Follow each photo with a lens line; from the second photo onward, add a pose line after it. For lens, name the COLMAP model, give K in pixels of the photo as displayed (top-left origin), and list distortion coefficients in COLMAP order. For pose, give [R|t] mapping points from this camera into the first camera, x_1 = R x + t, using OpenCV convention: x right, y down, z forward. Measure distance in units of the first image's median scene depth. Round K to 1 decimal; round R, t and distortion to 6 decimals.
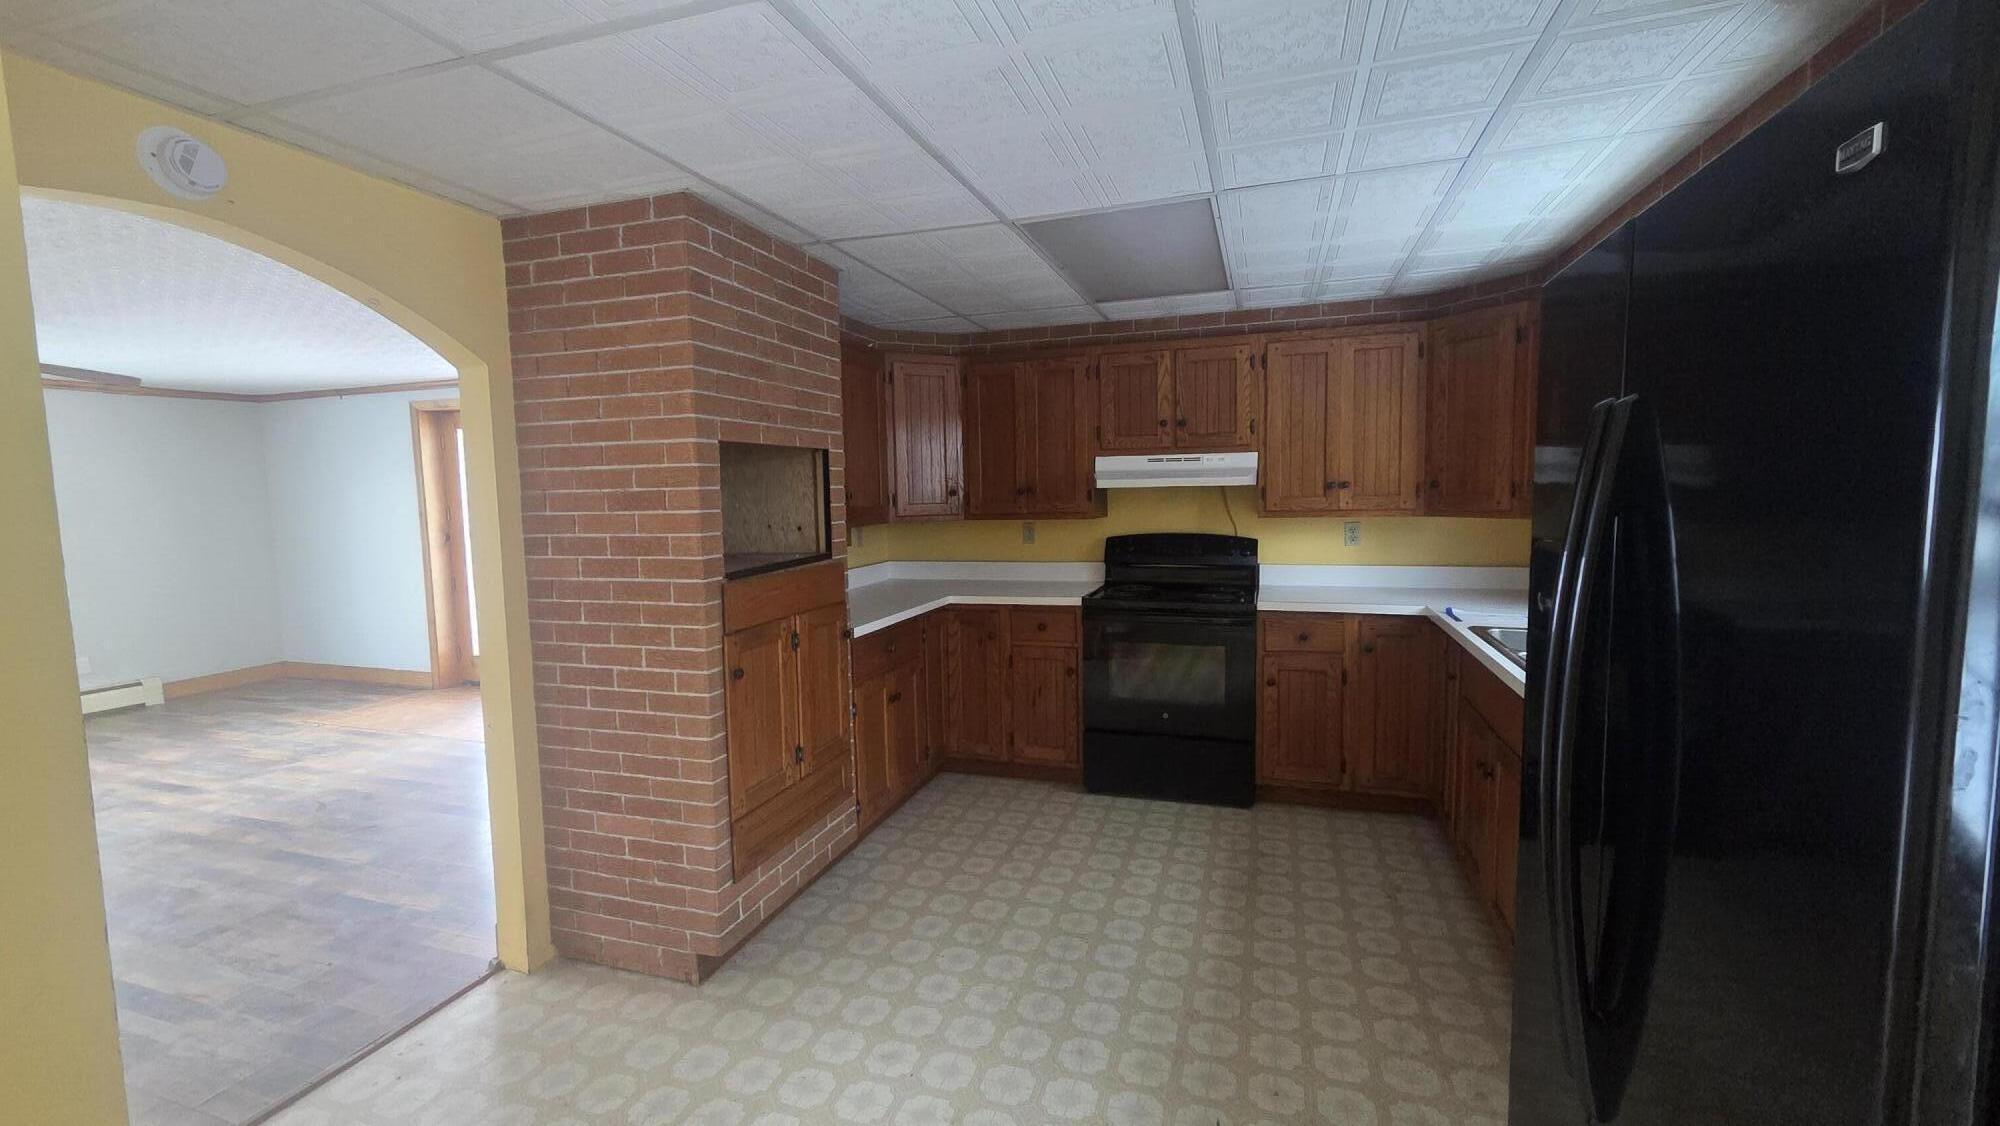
lens RADIAL K [[831.0, 0, 1007.4], [0, 831.0, 571.4], [0, 0, 1]] dist [0.003998, -0.000565]
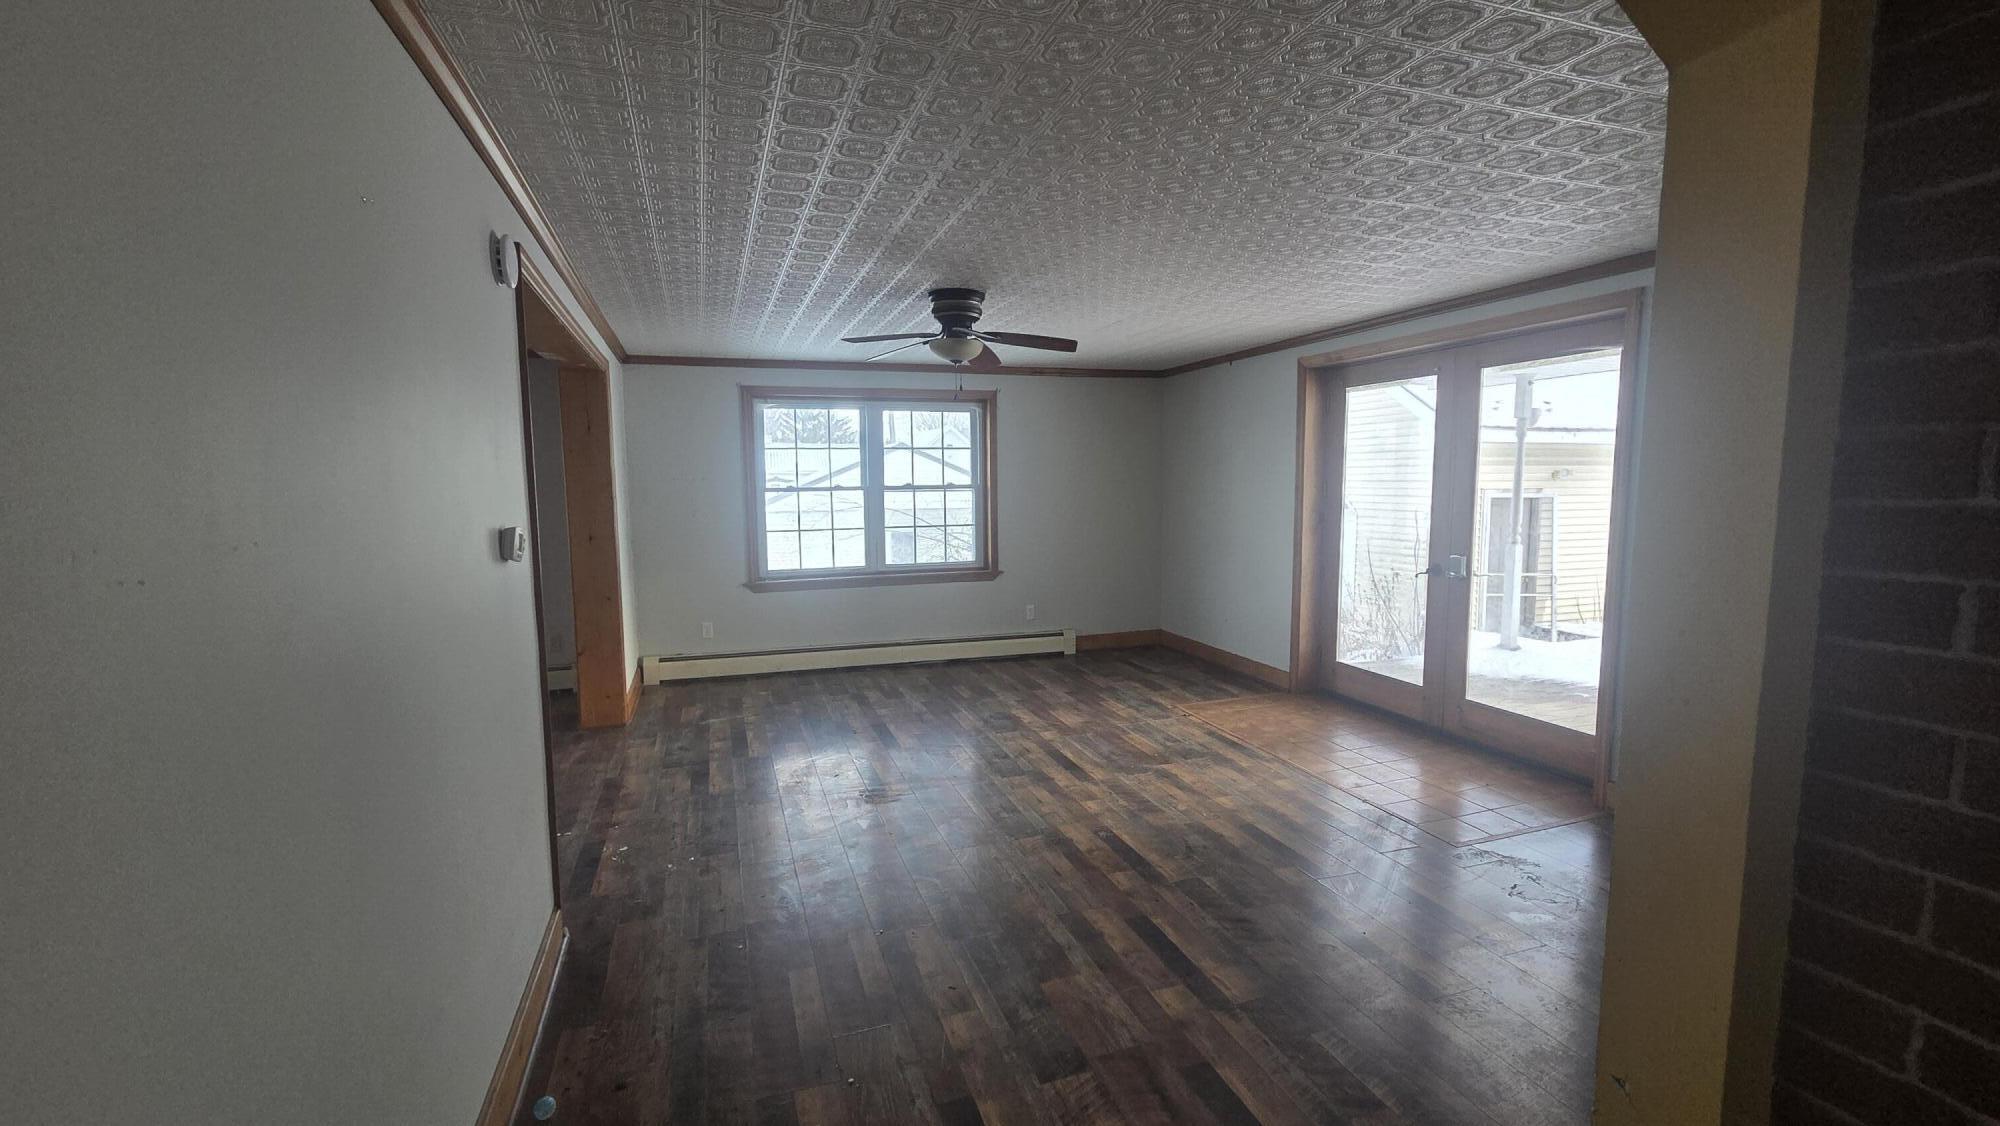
lens RADIAL K [[831.0, 0, 998.2], [0, 831.0, 568.7], [0, 0, 1]] dist [0.003998, -0.000565]
pose [[0.614504, 0.095023, -0.783170, -0.303645], [-0.076067, 0.995231, 0.061068, -0.021955], [0.785238, 0.022047, 0.618802, 0.321916]]
